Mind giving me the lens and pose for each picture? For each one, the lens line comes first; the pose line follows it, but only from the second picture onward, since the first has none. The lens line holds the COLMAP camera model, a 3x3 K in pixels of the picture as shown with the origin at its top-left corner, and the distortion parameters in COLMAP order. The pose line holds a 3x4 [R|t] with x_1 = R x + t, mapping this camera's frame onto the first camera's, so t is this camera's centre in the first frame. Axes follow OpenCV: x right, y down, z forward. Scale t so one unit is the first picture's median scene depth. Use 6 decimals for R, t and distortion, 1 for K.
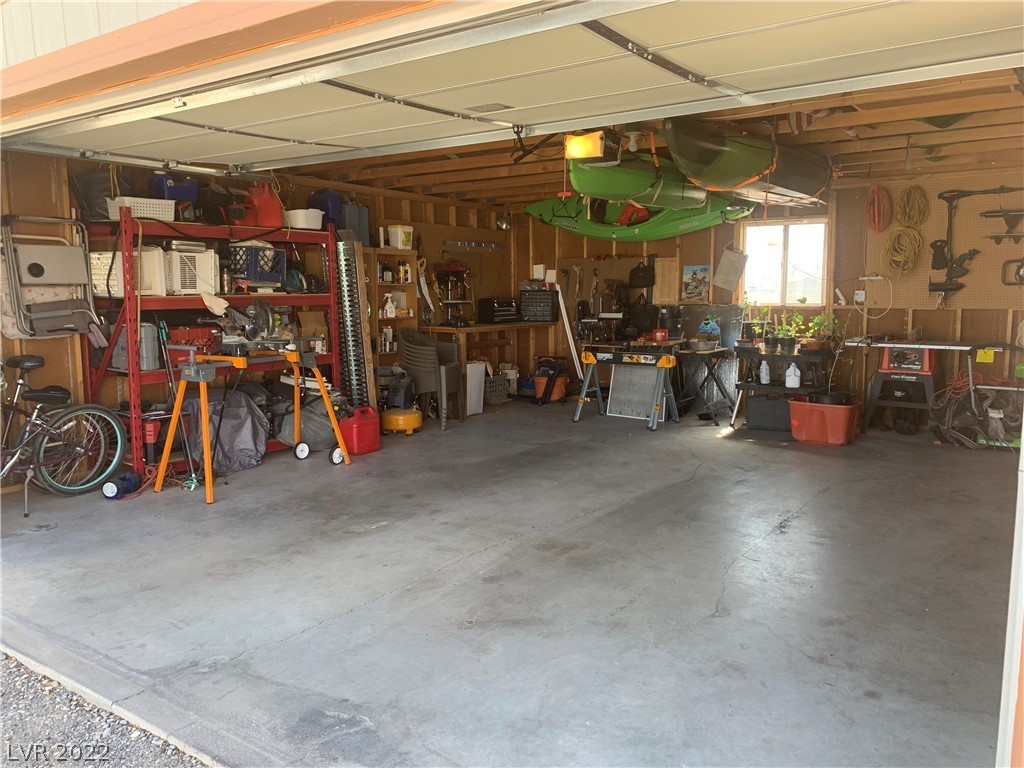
lens RADIAL K [[788.3, 0, 516.6], [0, 788.3, 377.5], [0, 0, 1]] dist [0.040475, -0.052195]
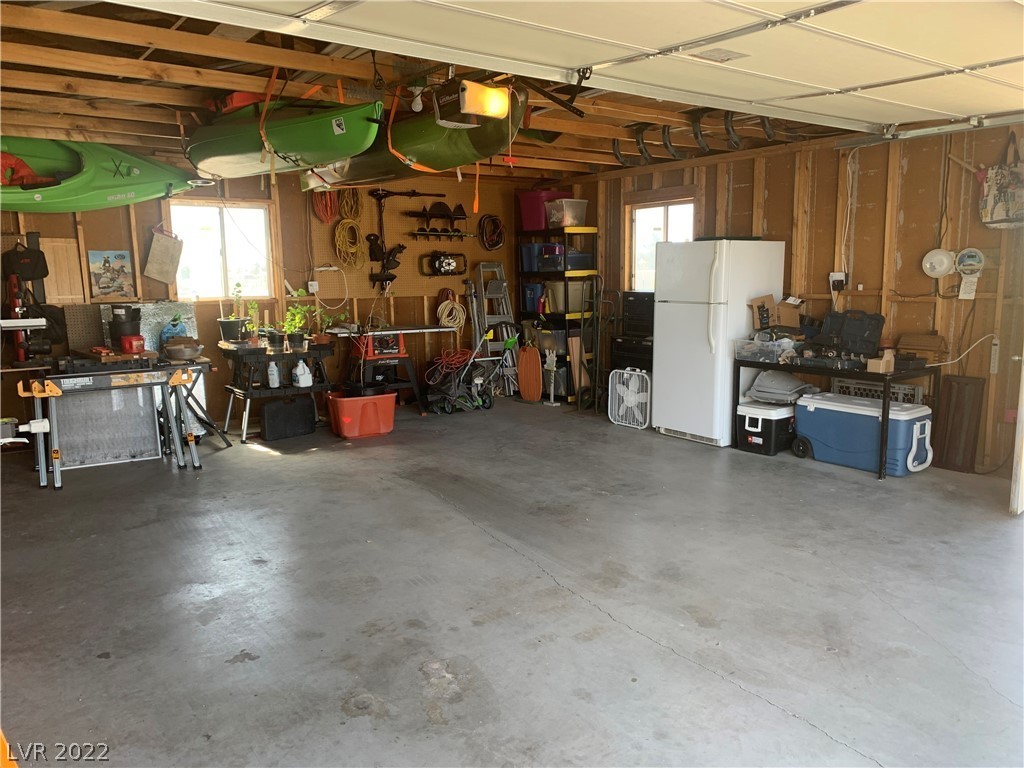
lens RADIAL K [[788.3, 0, 515.3], [0, 788.3, 392.5], [0, 0, 1]] dist [0.040475, -0.052195]
pose [[0.320142, -0.145201, 0.936176, -0.665652], [0.116346, 0.986730, 0.113256, -0.085363], [-0.940198, 0.072662, 0.332787, 0.687274]]
